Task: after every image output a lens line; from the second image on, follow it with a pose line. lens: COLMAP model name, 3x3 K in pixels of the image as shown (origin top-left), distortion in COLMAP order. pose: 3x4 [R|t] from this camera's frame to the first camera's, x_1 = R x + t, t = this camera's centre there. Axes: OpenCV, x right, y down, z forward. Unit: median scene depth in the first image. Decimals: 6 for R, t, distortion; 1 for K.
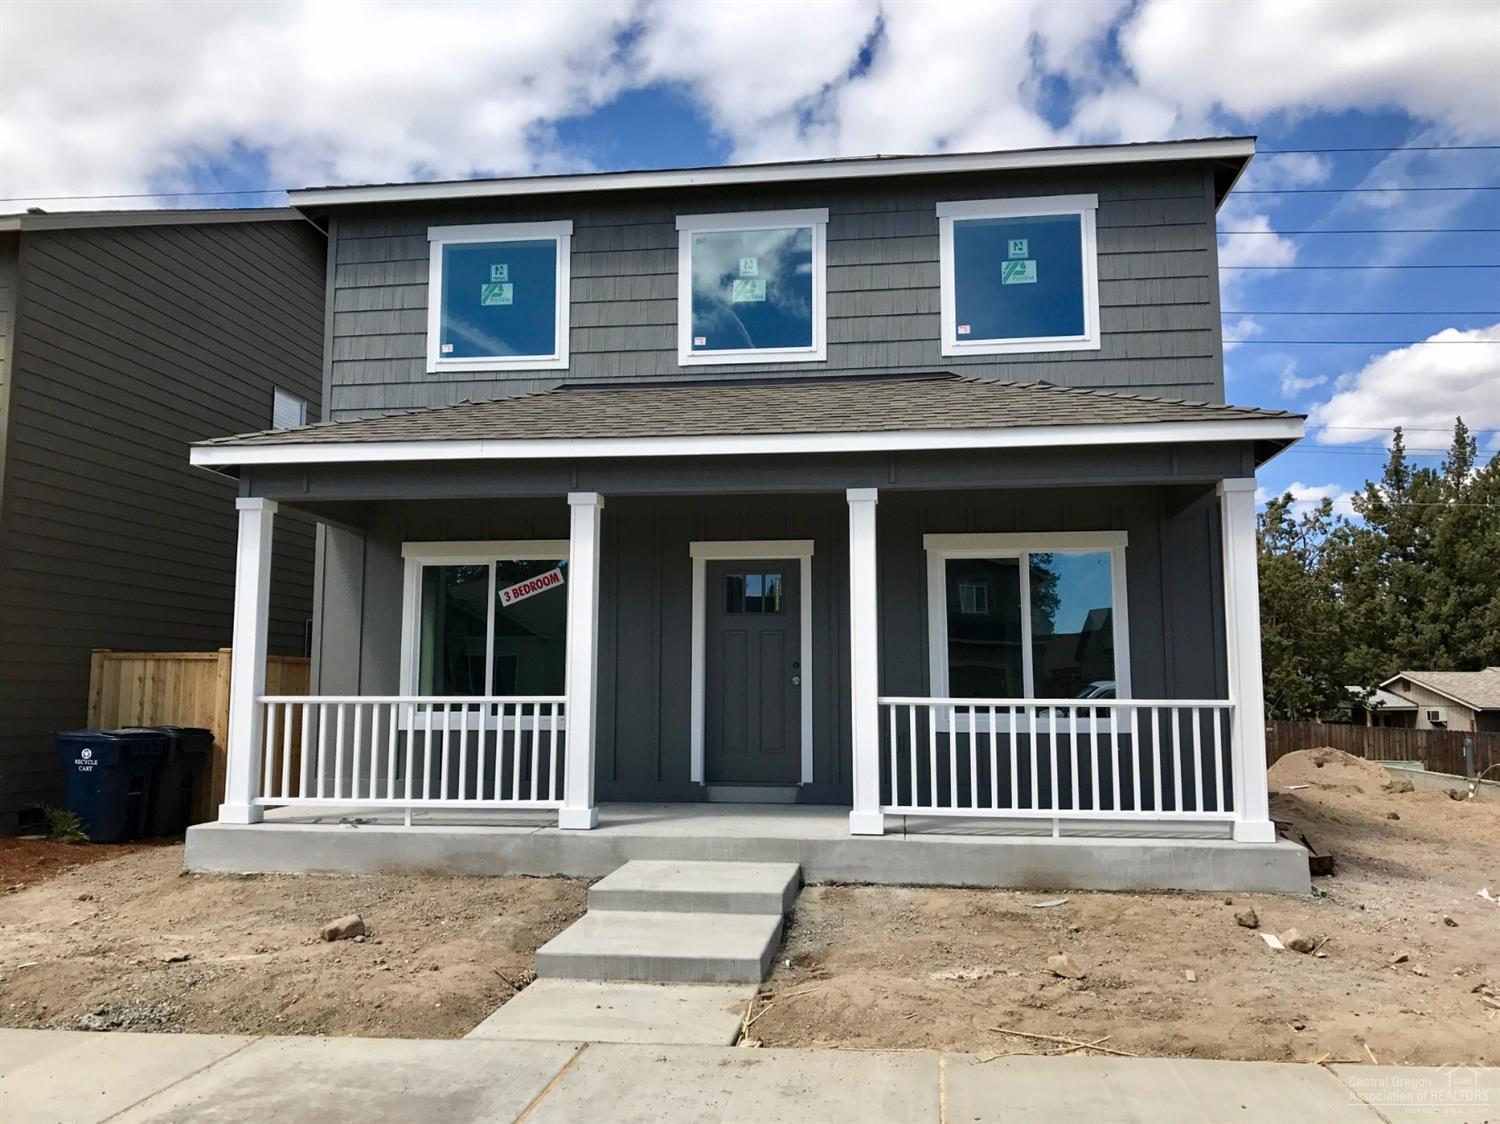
lens RADIAL K [[1250.5, 0, 748.2], [0, 1250.5, 540.2], [0, 0, 1]] dist [0.058999, -0.009128]
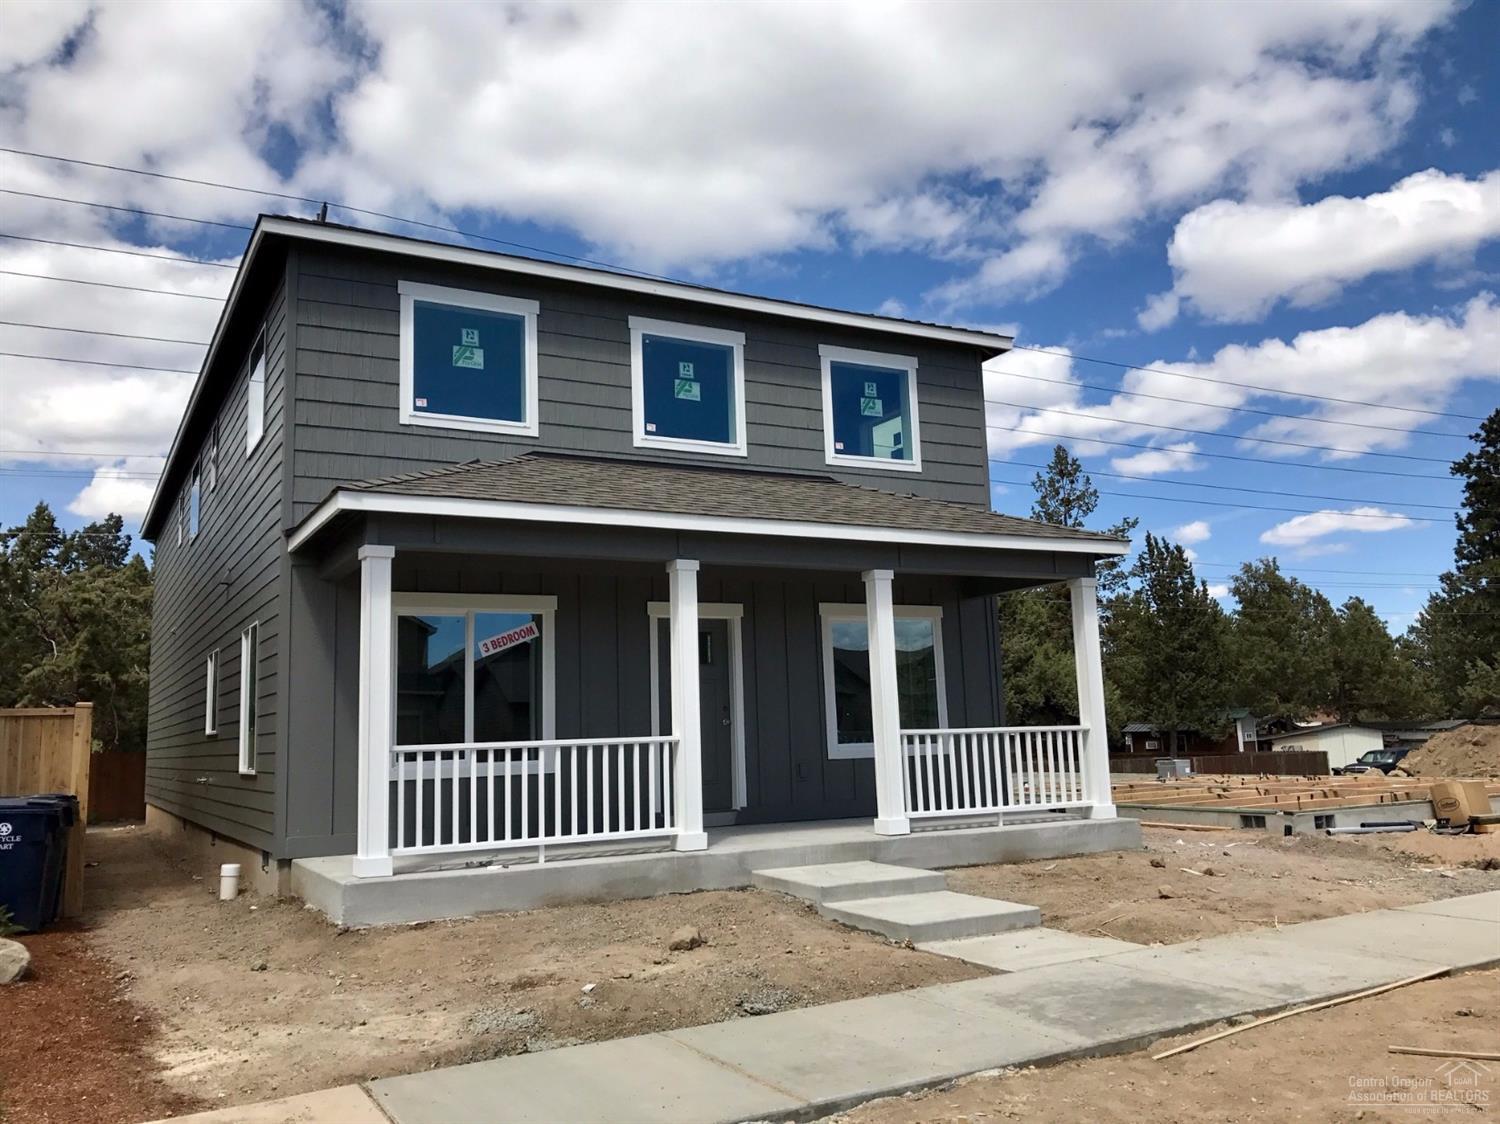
lens RADIAL K [[1213.9, 0, 750.0], [0, 1213.9, 562.0], [0, 0, 1]] dist [0.032928, -0.006640]
pose [[0.798490, 0.054261, 0.599558, -0.610857], [-0.039502, 0.998506, -0.037757, 0.002912], [-0.600711, 0.006465, 0.799440, 0.052168]]
